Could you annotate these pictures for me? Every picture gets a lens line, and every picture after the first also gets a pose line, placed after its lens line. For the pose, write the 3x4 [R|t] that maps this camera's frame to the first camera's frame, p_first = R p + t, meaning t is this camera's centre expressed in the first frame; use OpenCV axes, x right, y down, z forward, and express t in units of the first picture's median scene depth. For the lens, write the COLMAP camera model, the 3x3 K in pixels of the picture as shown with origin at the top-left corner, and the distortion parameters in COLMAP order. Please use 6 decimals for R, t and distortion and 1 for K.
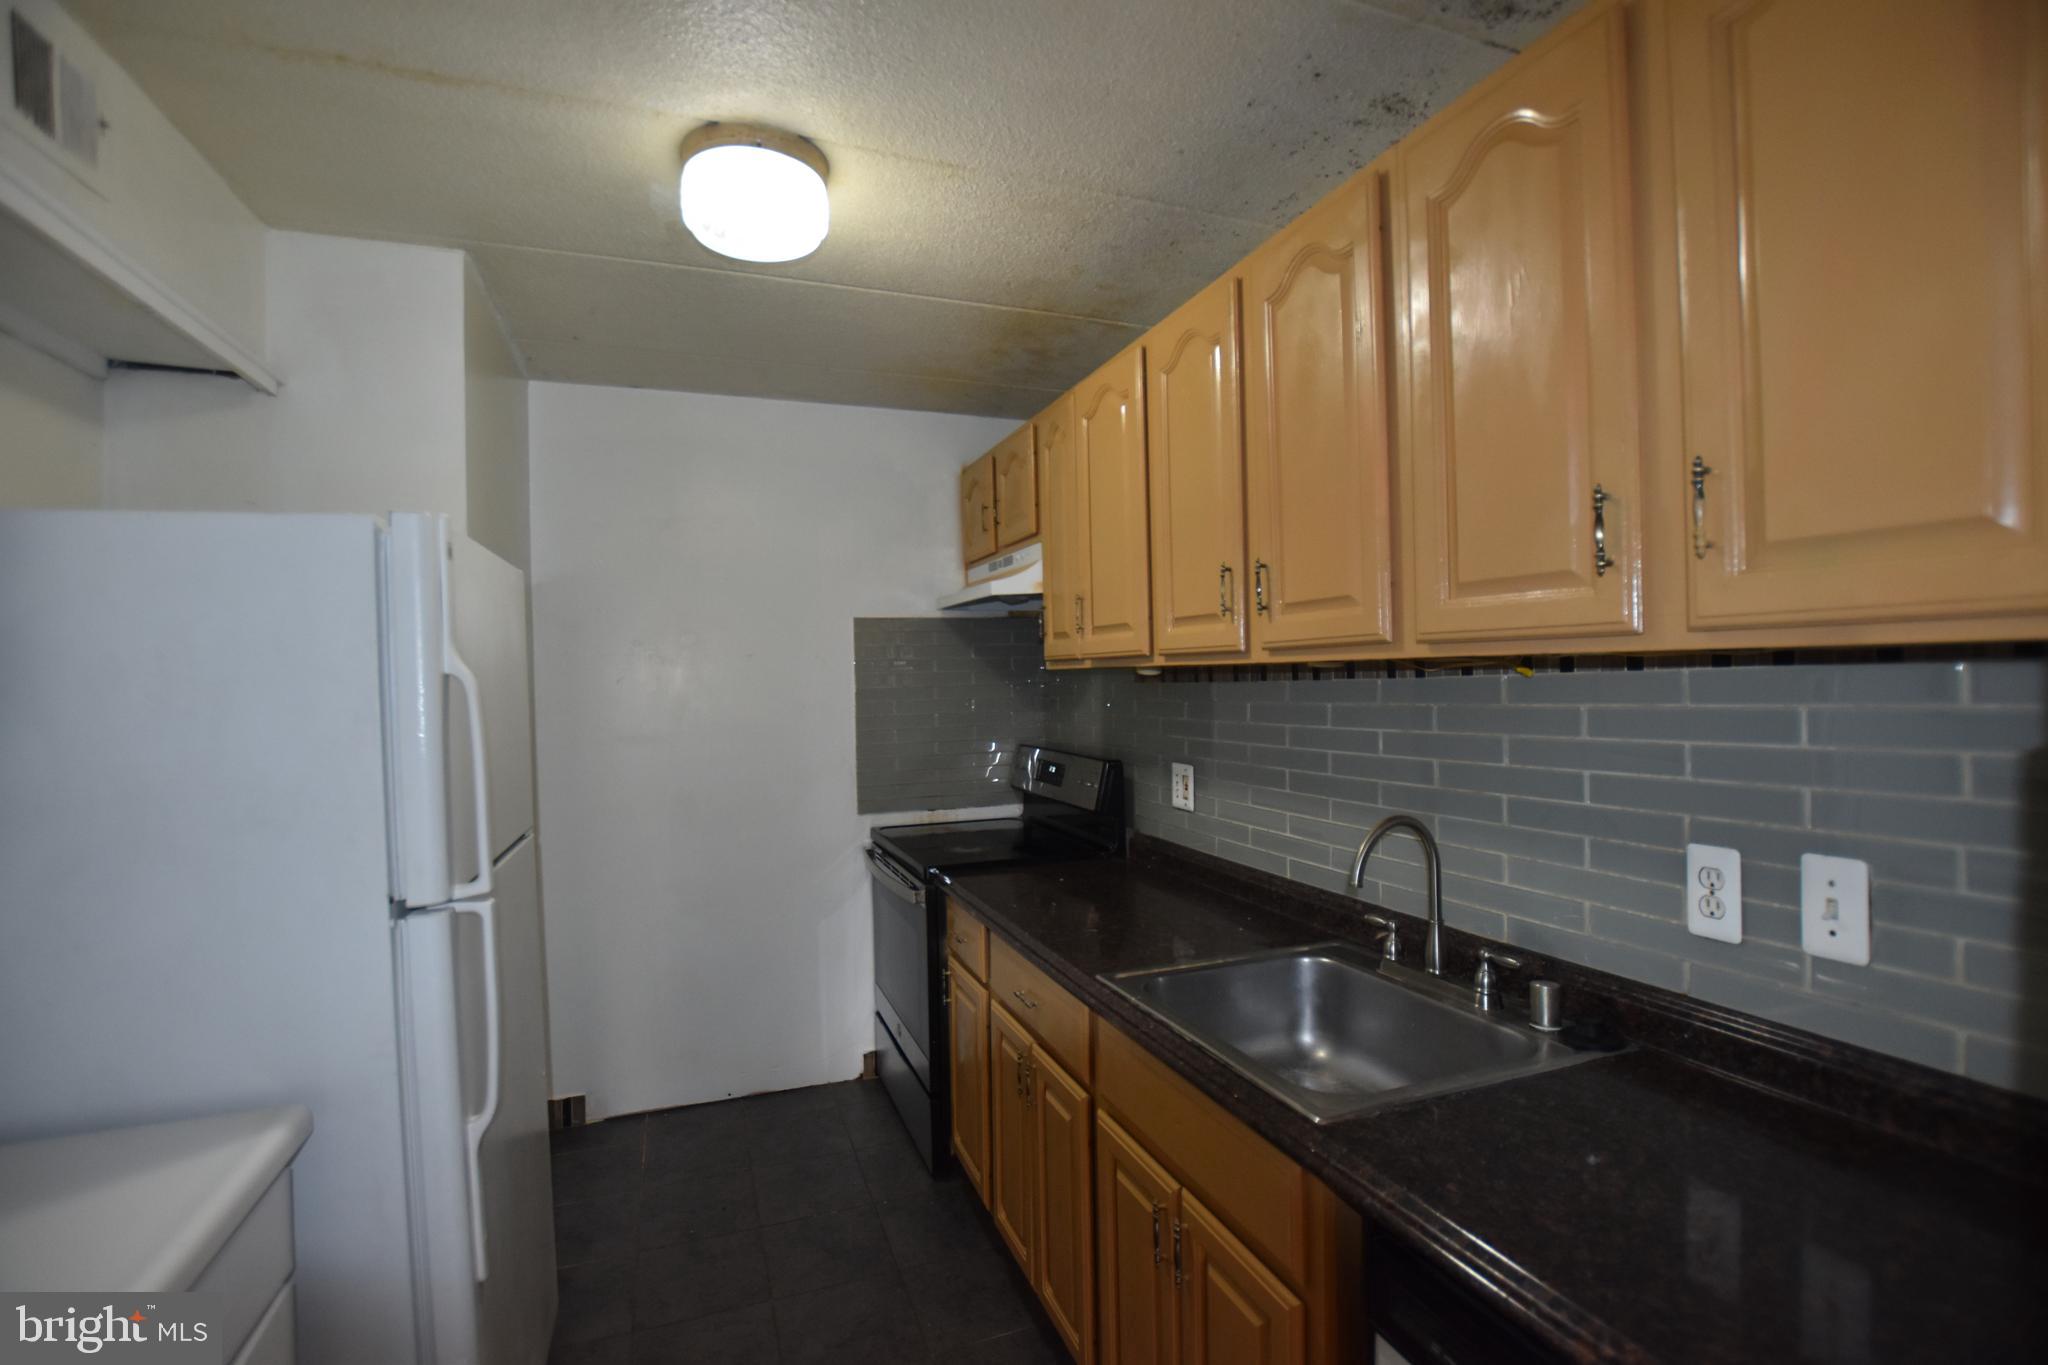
lens RADIAL K [[901.2, 0, 1018.5], [0, 901.2, 683.2], [0, 0, 1]] dist [-0.032908, 0.004897]
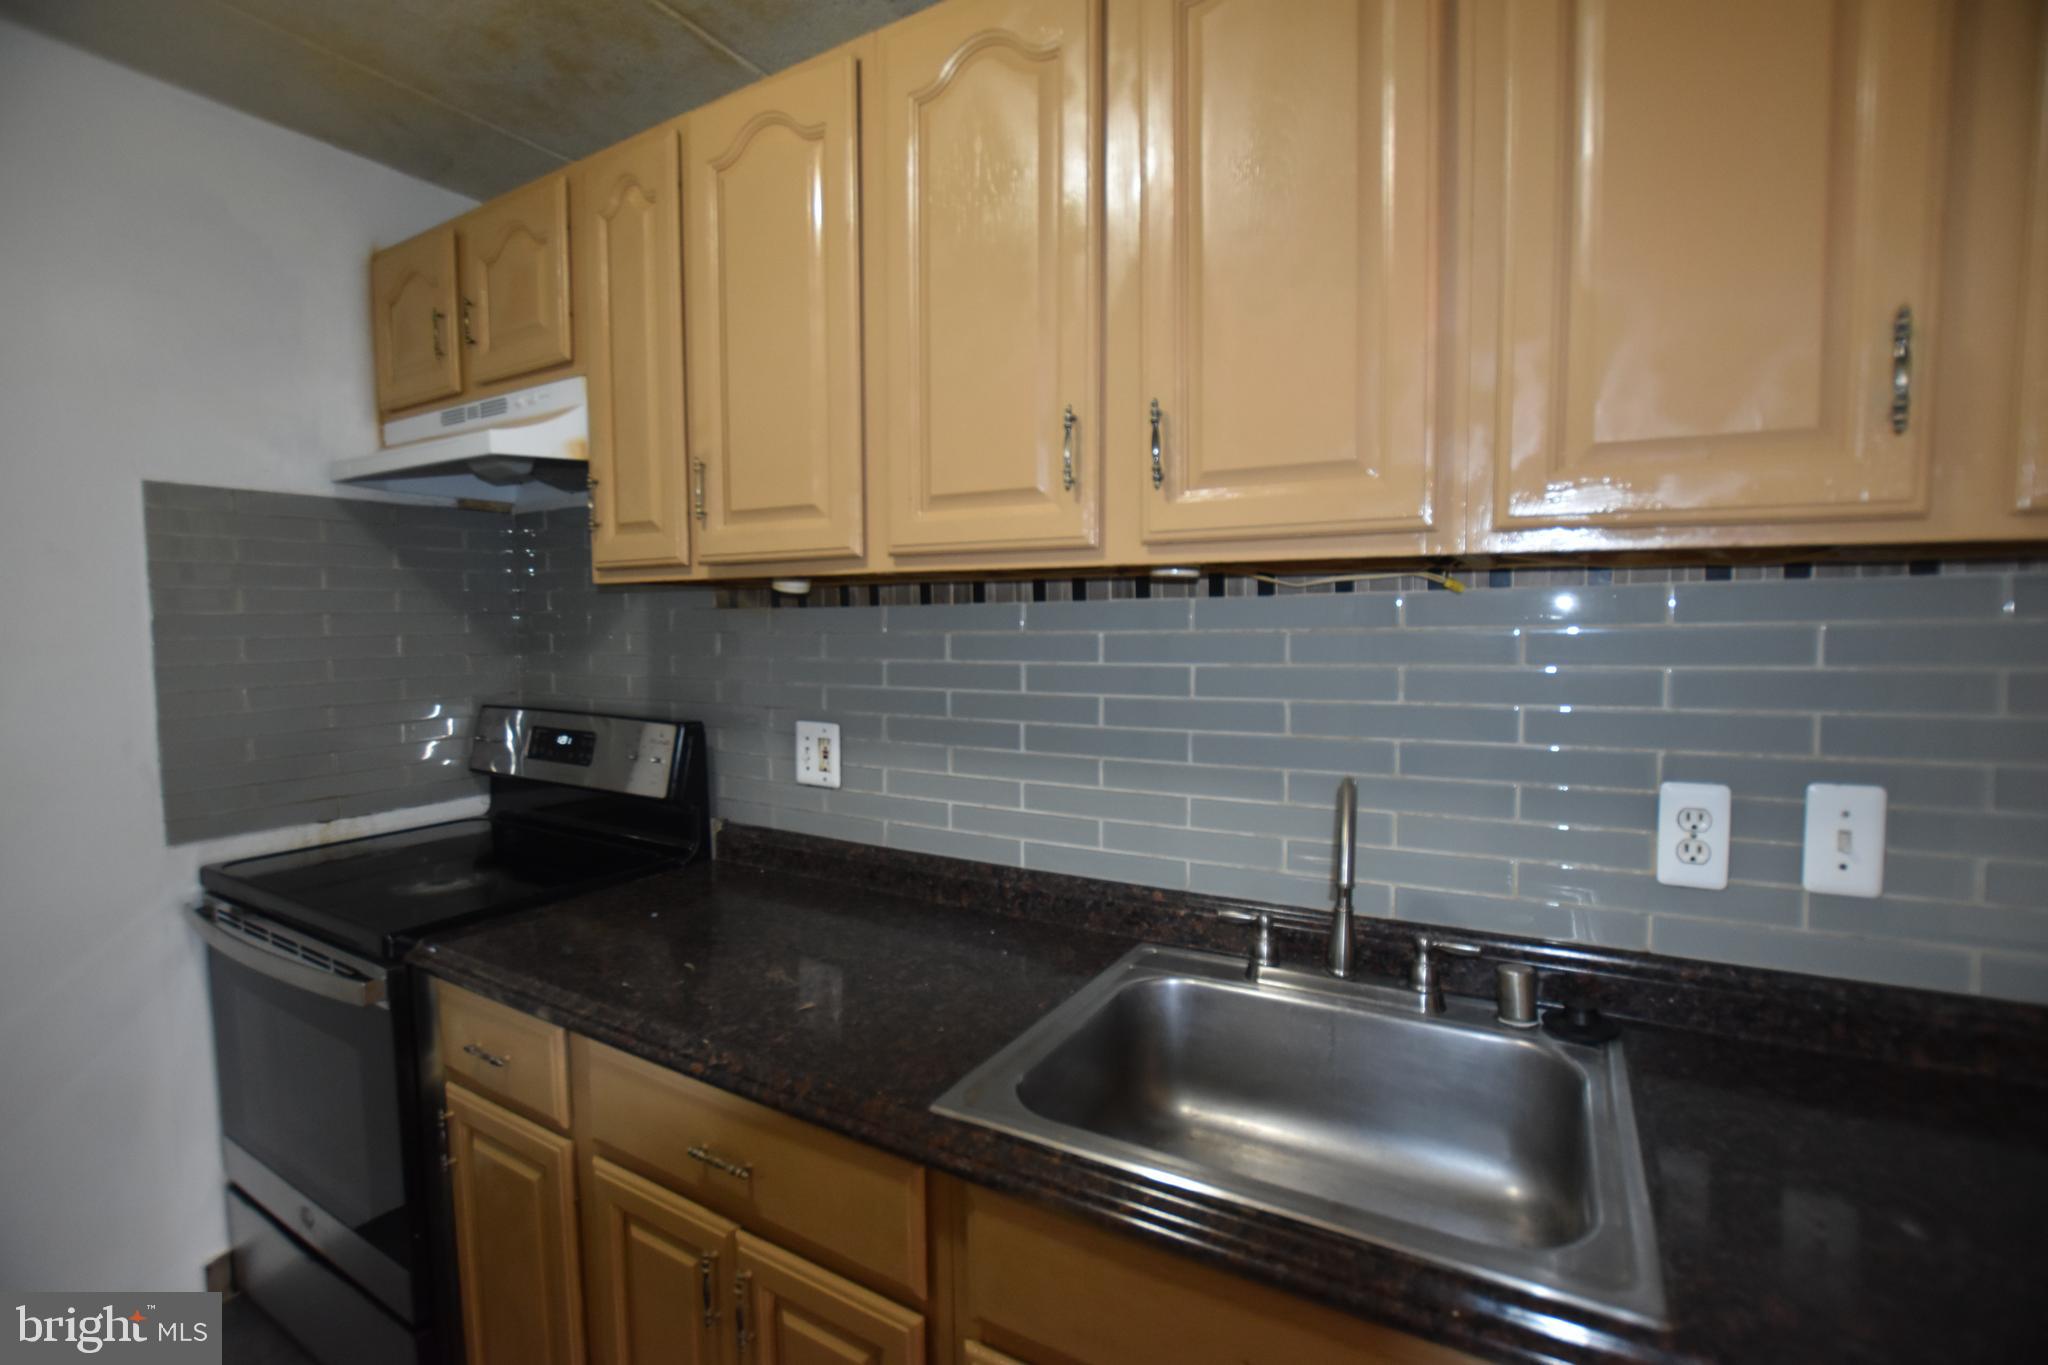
lens RADIAL K [[931.0, 0, 1068.5], [0, 931.0, 682.3], [0, 0, 1]] dist [-0.073638, 0.036251]
pose [[0.773798, -0.049633, 0.631484, -0.148600], [0.004057, 0.997293, 0.073412, 0.007666], [-0.633419, -0.054244, 0.771906, 0.387530]]
